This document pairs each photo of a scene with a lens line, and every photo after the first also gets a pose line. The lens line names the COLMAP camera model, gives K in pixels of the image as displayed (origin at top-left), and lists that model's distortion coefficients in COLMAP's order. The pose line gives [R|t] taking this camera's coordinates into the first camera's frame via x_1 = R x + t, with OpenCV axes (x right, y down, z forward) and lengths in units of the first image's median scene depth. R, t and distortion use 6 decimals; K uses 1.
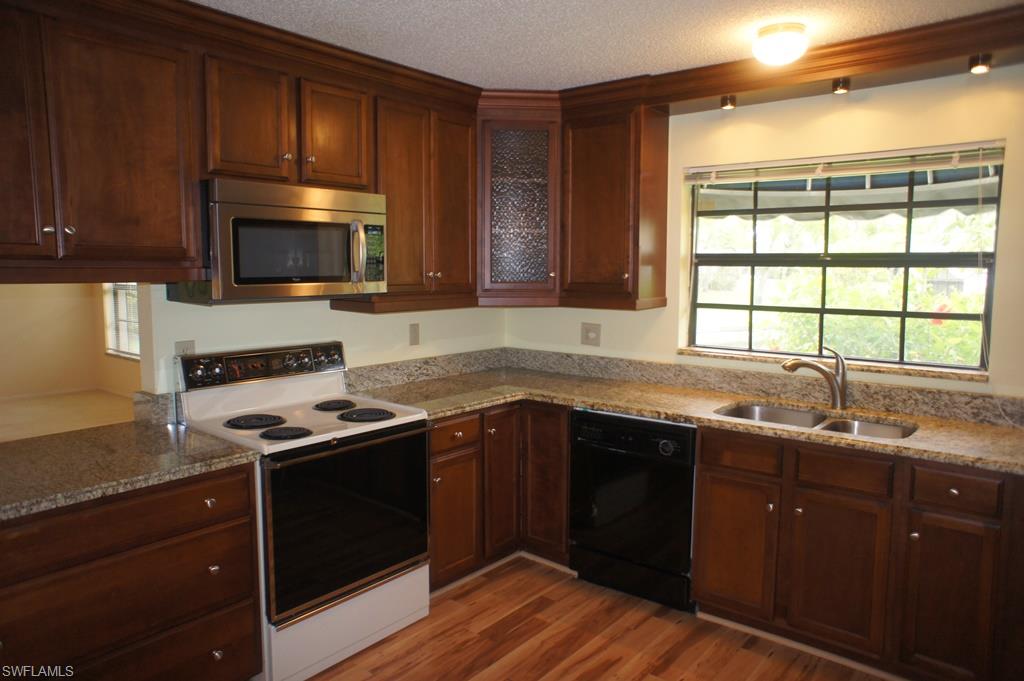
lens RADIAL K [[692.5, 0, 511.0], [0, 692.5, 338.7], [0, 0, 1]] dist [-0.079968, 0.108269]
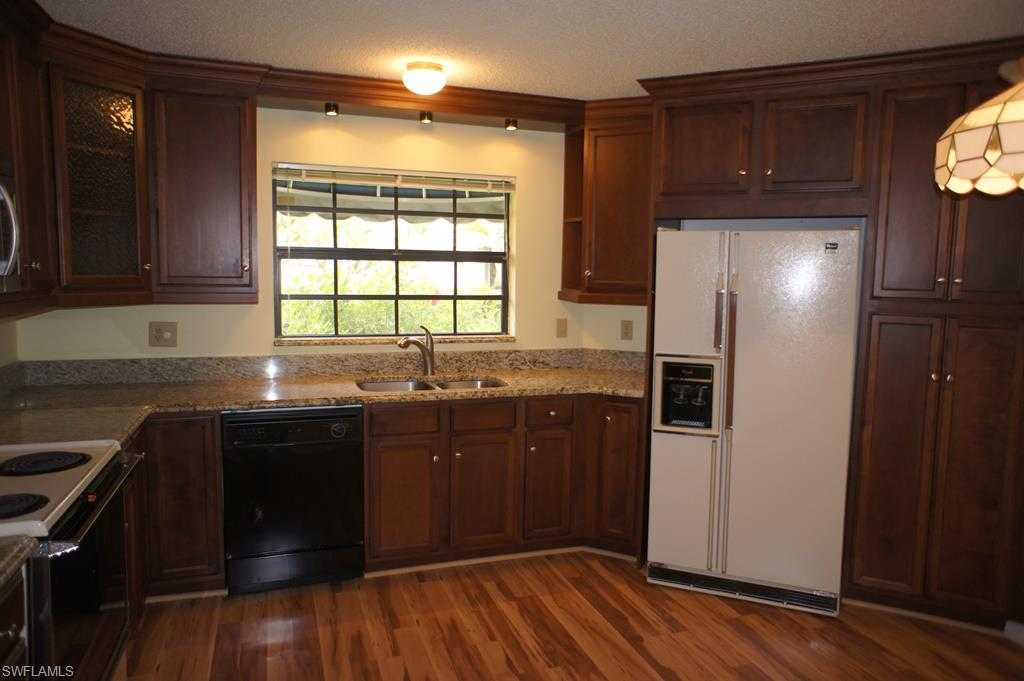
lens RADIAL K [[692.5, 0, 511.0], [0, 692.5, 338.7], [0, 0, 1]] dist [-0.079968, 0.108269]
pose [[0.527826, -0.081588, 0.845425, -0.481387], [0.072529, 0.996070, 0.050844, -0.015908], [-0.846250, 0.034481, 0.531669, 0.190996]]
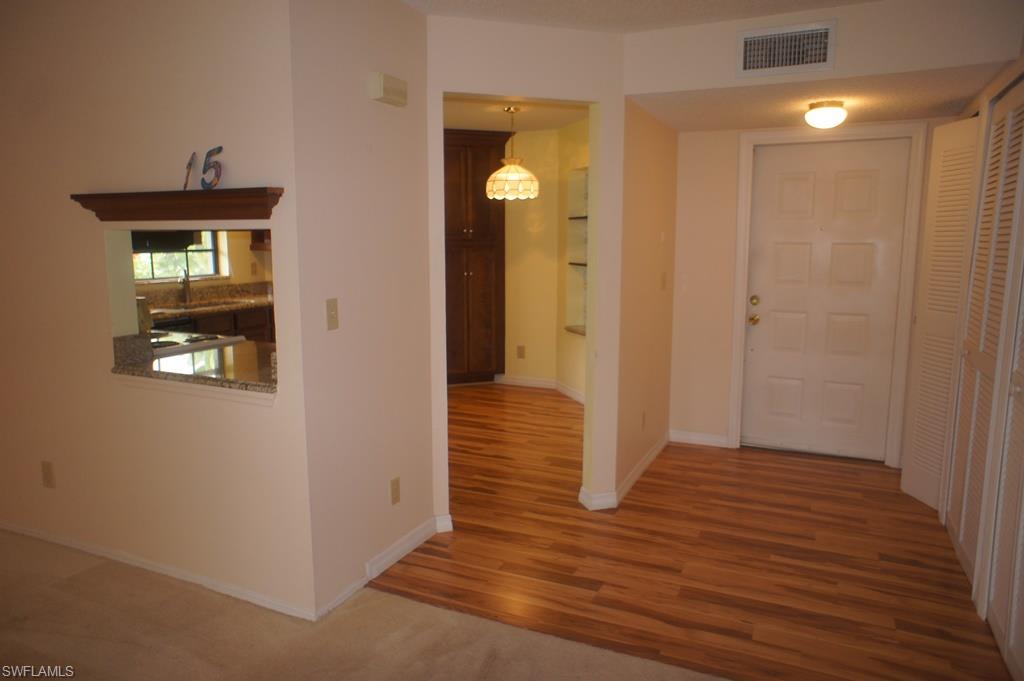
lens RADIAL K [[692.5, 0, 511.0], [0, 692.5, 338.7], [0, 0, 1]] dist [-0.079968, 0.108269]
pose [[-0.245150, -0.151676, 0.957547, -1.467853], [0.099150, 0.978585, 0.180393, -0.049303], [-0.964402, 0.139164, -0.224861, 0.558832]]
